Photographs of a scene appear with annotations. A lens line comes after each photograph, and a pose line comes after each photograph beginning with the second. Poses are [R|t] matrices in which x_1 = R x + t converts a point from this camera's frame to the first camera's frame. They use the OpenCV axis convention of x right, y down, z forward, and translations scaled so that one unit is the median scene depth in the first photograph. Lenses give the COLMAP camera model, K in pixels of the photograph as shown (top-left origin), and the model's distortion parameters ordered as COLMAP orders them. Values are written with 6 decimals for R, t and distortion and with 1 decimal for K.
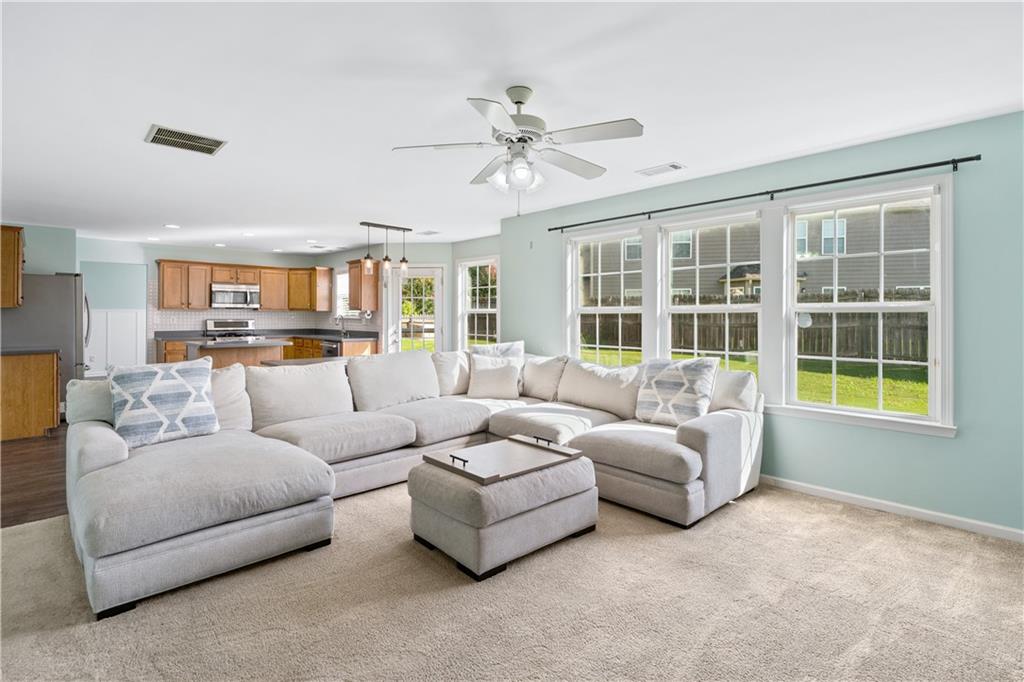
lens RADIAL K [[484.1, 0, 499.4], [0, 484.1, 314.5], [0, 0, 1]] dist [-0.000646, 0.000325]
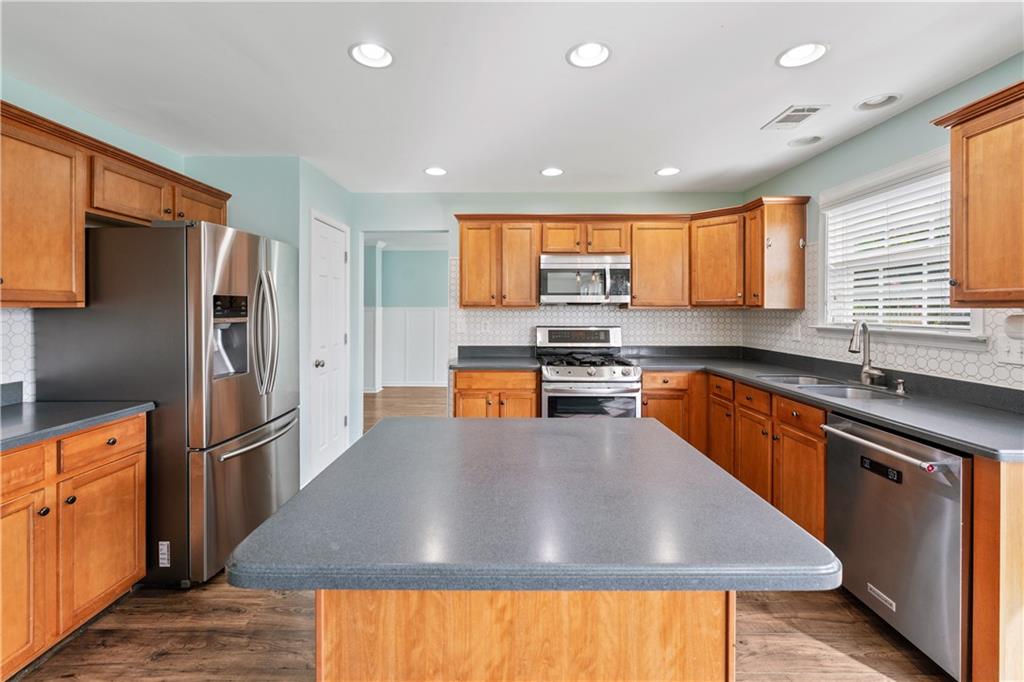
lens RADIAL K [[417.7, 0, 507.0], [0, 417.7, 311.9], [0, 0, 1]] dist [-0.001545, -0.000144]
pose [[0.720439, 0.002844, -0.693512, -0.460036], [0.000064, 0.999991, 0.004167, -0.010409], [0.693518, -0.003046, 0.720433, 0.956390]]
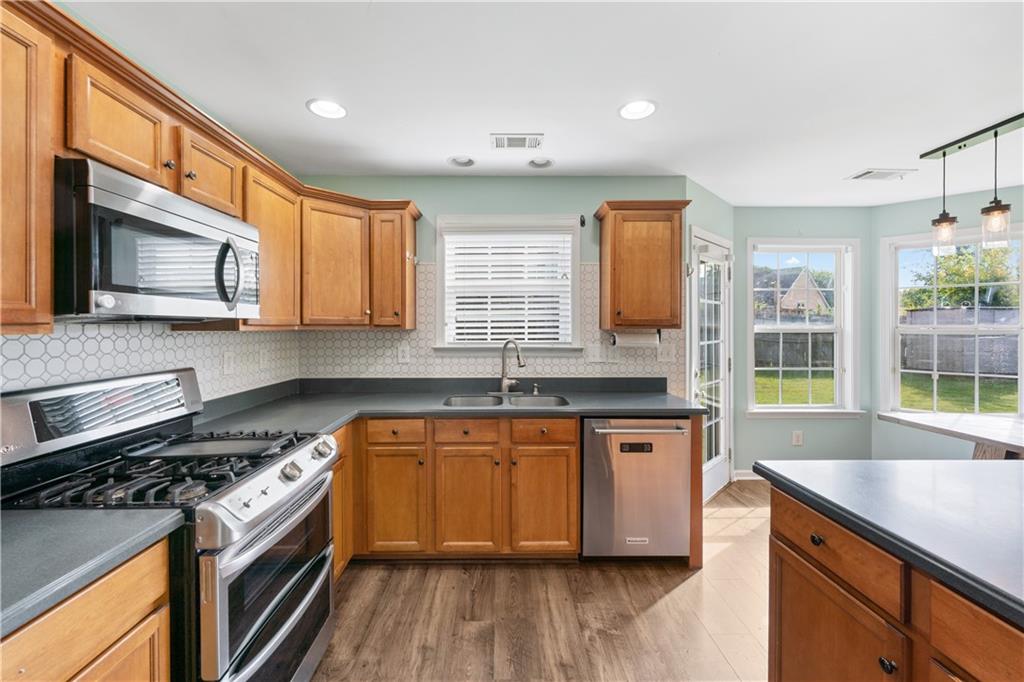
lens RADIAL K [[422.3, 0, 506.3], [0, 422.3, 328.2], [0, 0, 1]] dist [-0.000470, -0.000153]
pose [[0.684616, -0.005031, 0.728886, -0.866268], [0.002619, 0.999987, 0.004442, -0.015303], [-0.728899, -0.001132, 0.684620, 1.169739]]
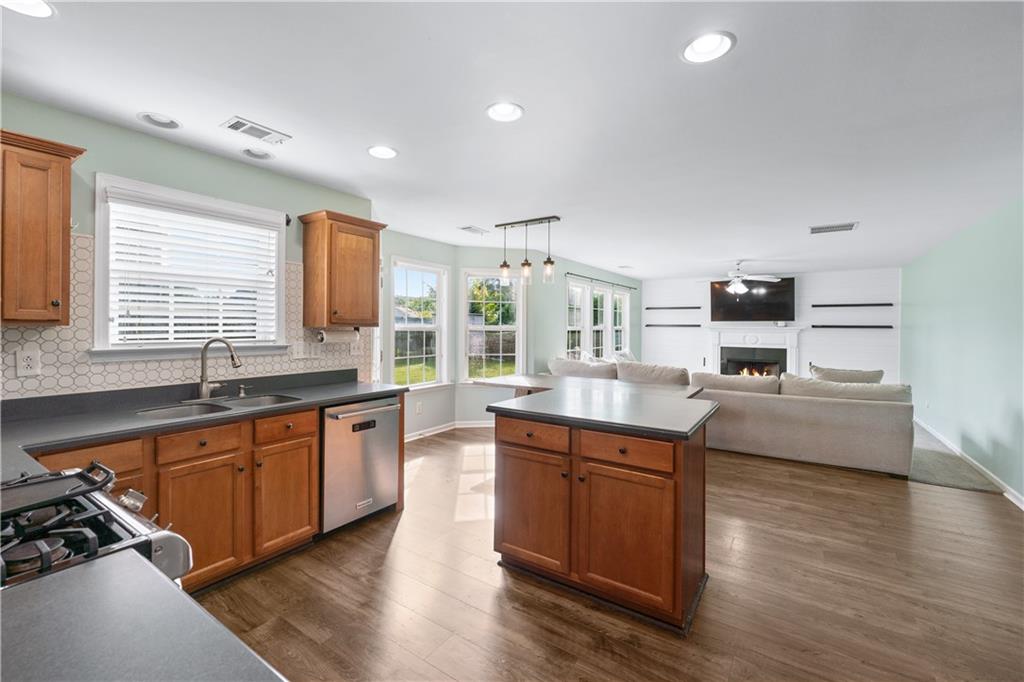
lens RADIAL K [[433.9, 0, 503.1], [0, 433.9, 326.7], [0, 0, 1]] dist [0.000096, 0.000299]
pose [[-0.205614, -0.004054, 0.978625, -1.011989], [-0.007561, 0.999968, 0.002554, -0.015261], [-0.978604, -0.006875, -0.205638, 1.307856]]
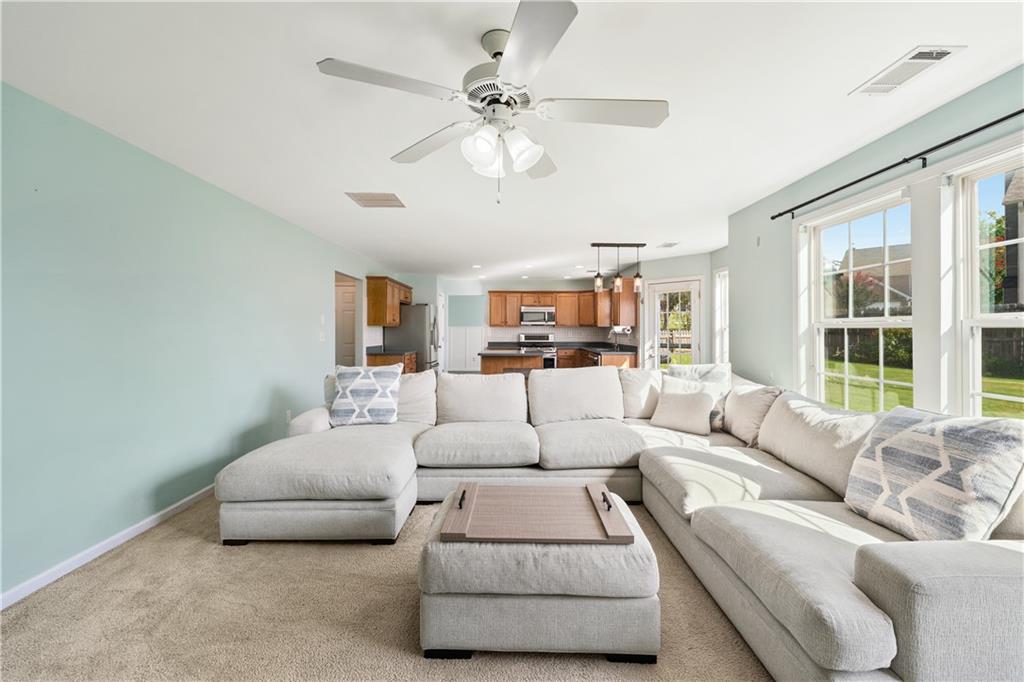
lens RADIAL K [[410.6, 0, 511.6], [0, 410.6, 326.3], [0, 0, 1]] dist [-0.000633, -0.000237]
pose [[0.739329, -0.007872, -0.673299, 0.203569], [0.002659, 0.999958, -0.008771, -0.000750], [0.673339, 0.004695, 0.739319, 0.220768]]
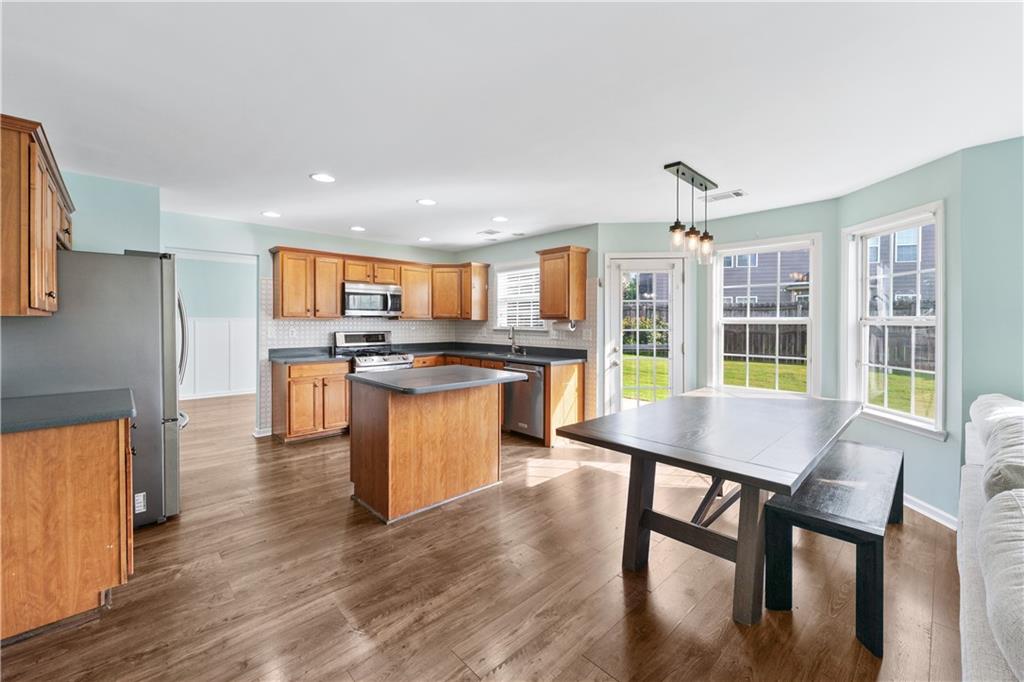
lens RADIAL K [[410.6, 0, 511.6], [0, 410.6, 326.3], [0, 0, 1]] dist [-0.000633, -0.000237]
pose [[1.000000, 0.000479, 0.000137, -0.496186], [-0.000480, 0.999949, 0.010110, -0.006765], [-0.000132, -0.010110, 0.999949, 0.552557]]
